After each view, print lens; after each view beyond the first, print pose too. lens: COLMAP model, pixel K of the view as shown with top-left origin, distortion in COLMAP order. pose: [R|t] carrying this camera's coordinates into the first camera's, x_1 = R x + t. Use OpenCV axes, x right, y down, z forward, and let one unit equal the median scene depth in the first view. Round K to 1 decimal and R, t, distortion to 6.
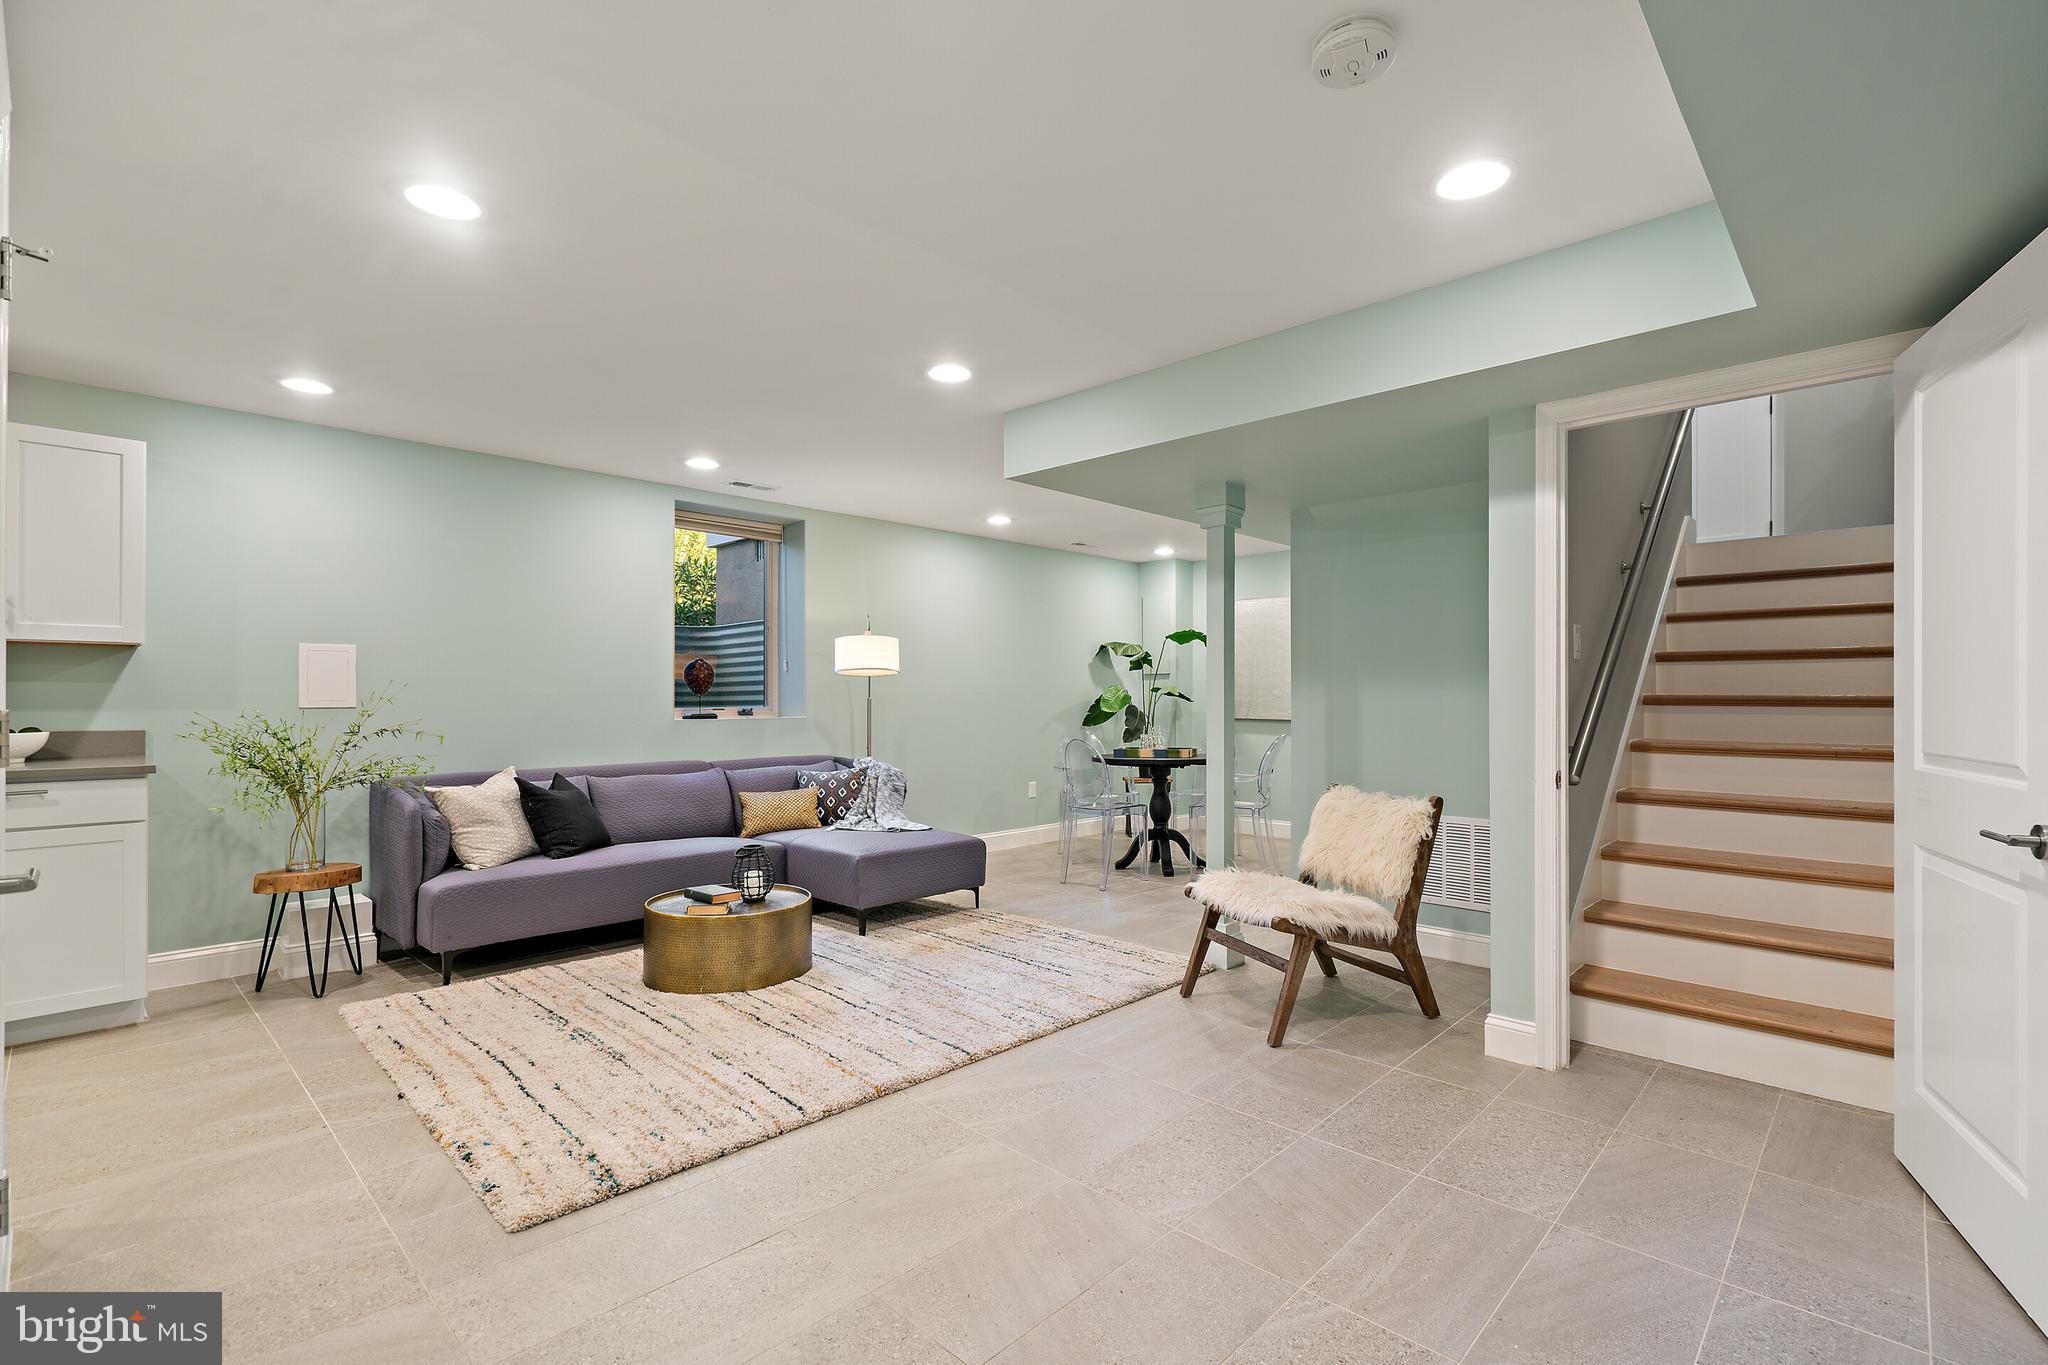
lens RADIAL K [[933.6, 0, 1029.4], [0, 933.6, 692.7], [0, 0, 1]] dist [-0.004433, 0.000590]
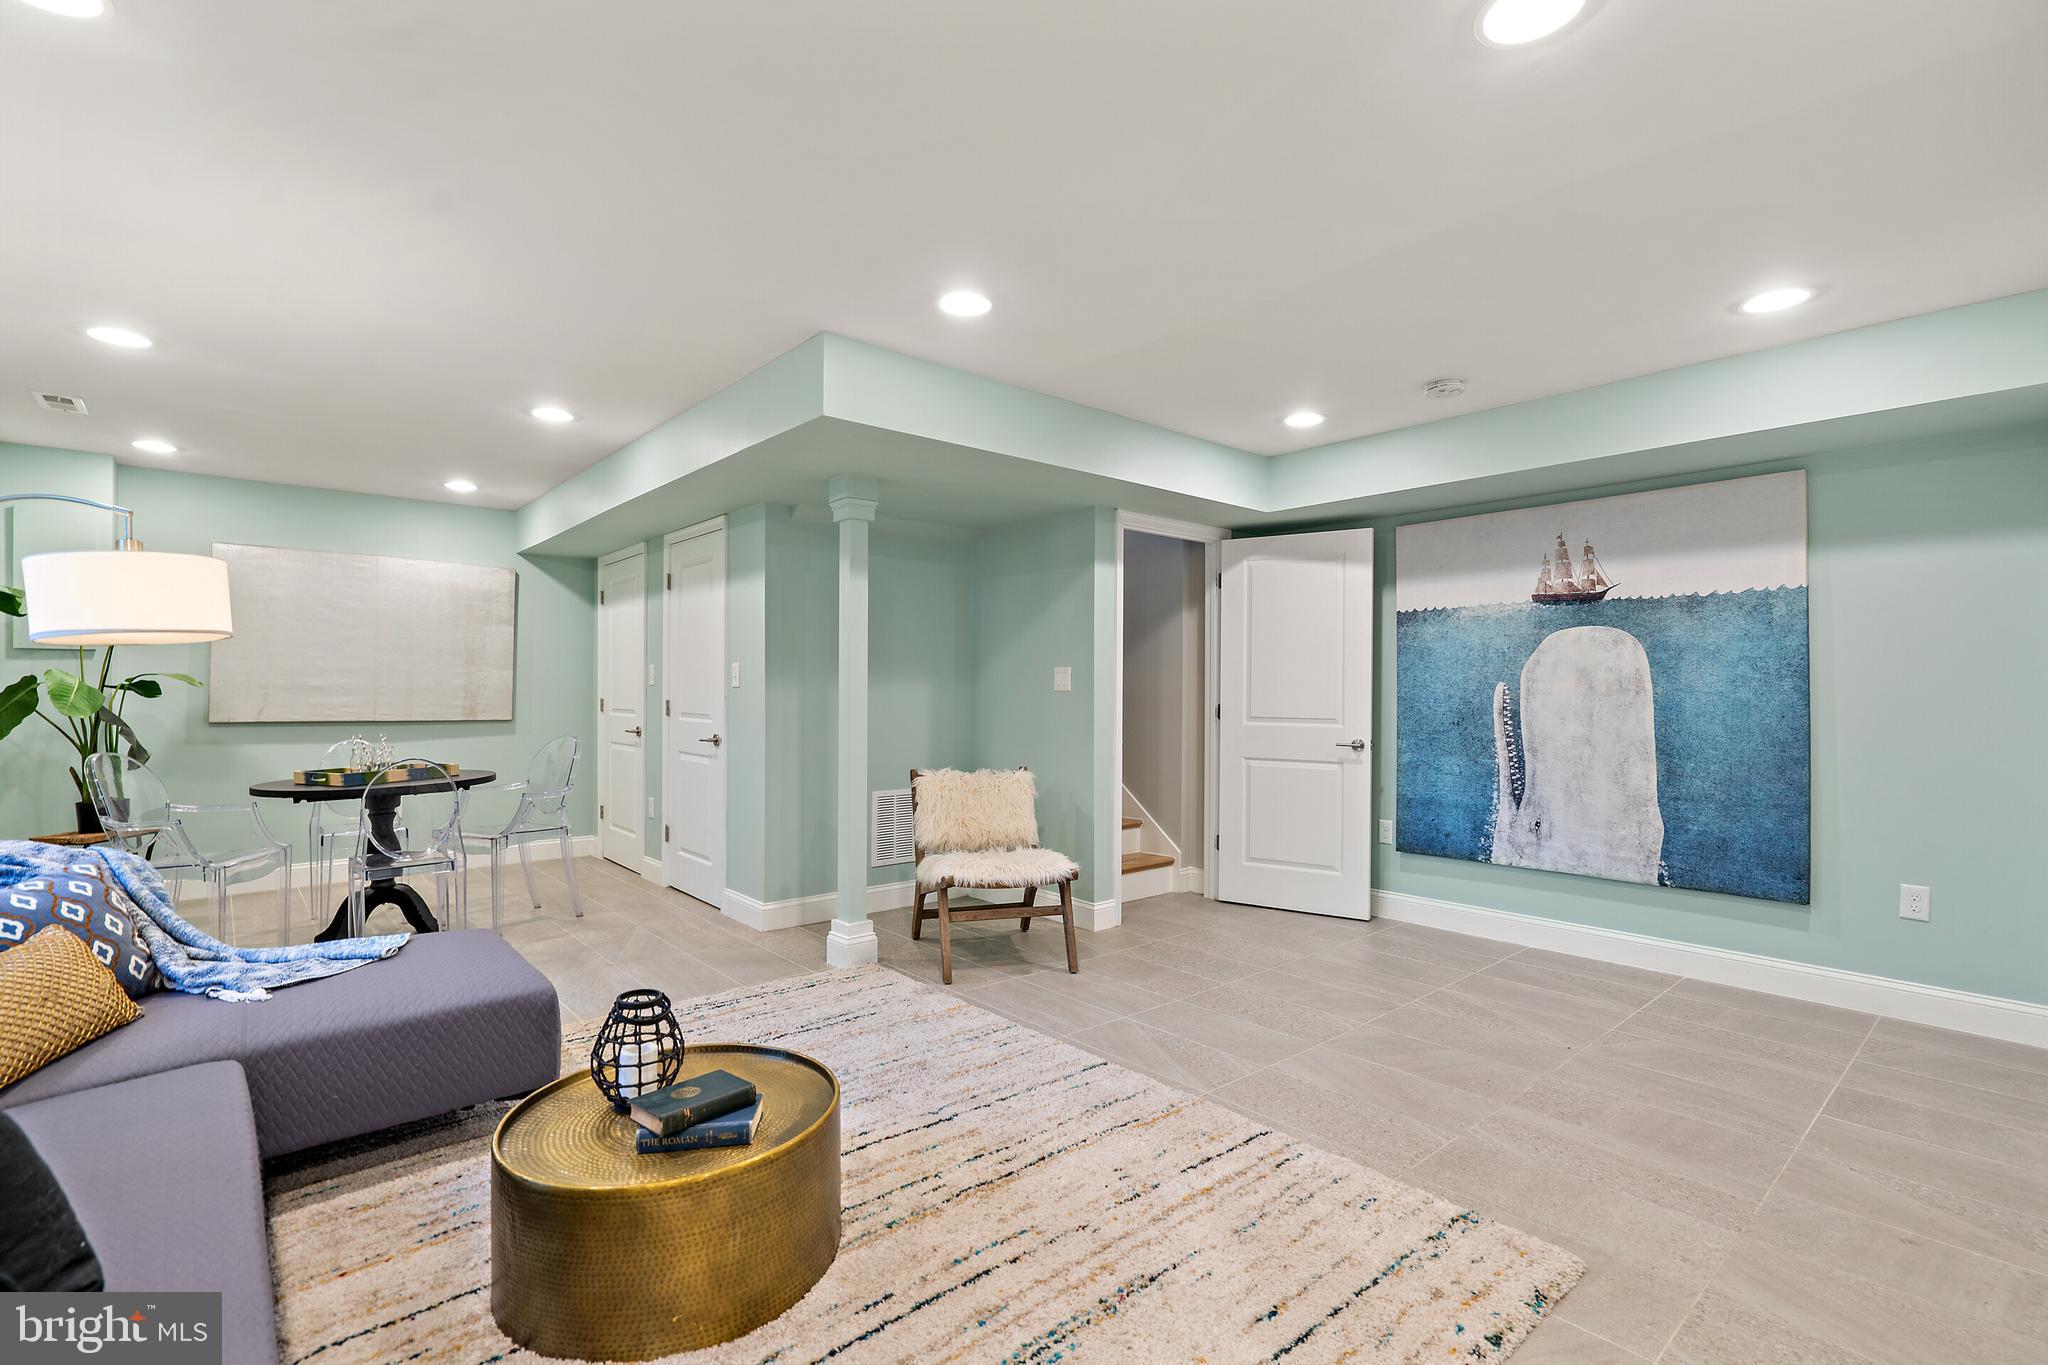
lens RADIAL K [[933.6, 0, 1032.6], [0, 933.6, 691.5], [0, 0, 1]] dist [-0.004433, 0.000590]
pose [[0.080706, -0.003248, 0.996733, -0.881267], [-0.006519, 0.999972, 0.003786, -0.002345], [-0.996717, -0.006803, 0.080682, 0.851024]]
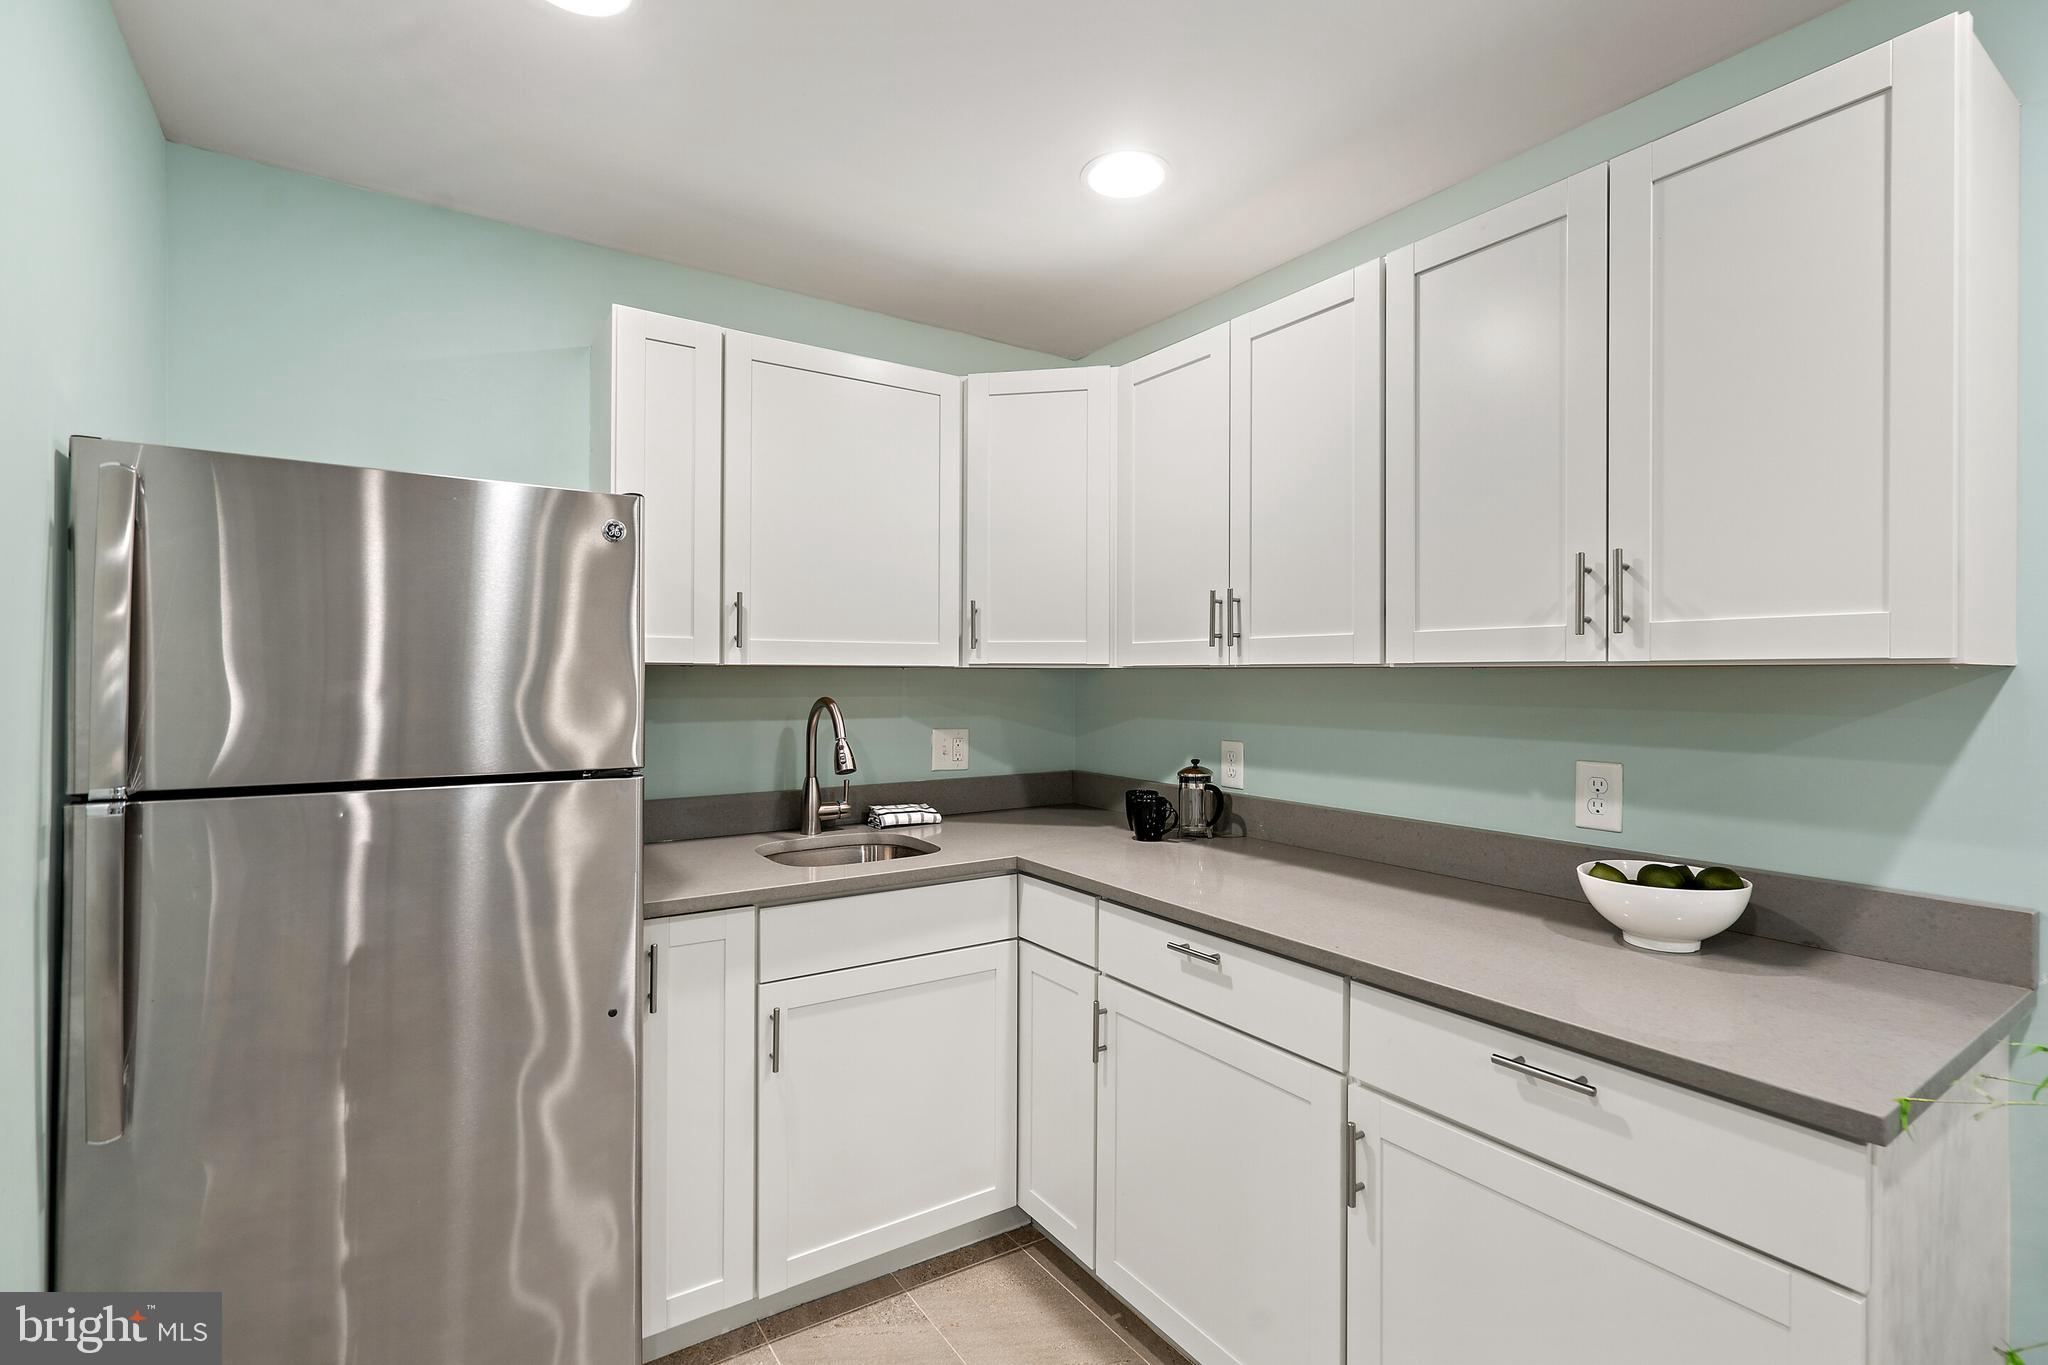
lens RADIAL K [[933.6, 0, 1026.5], [0, 933.6, 683.0], [0, 0, 1]] dist [-0.004433, 0.000590]
pose [[-0.211767, 0.002764, -0.977316, -0.579991], [0.000588, 0.999996, 0.002700, -0.045659], [0.977320, -0.000003, -0.211768, 0.760830]]
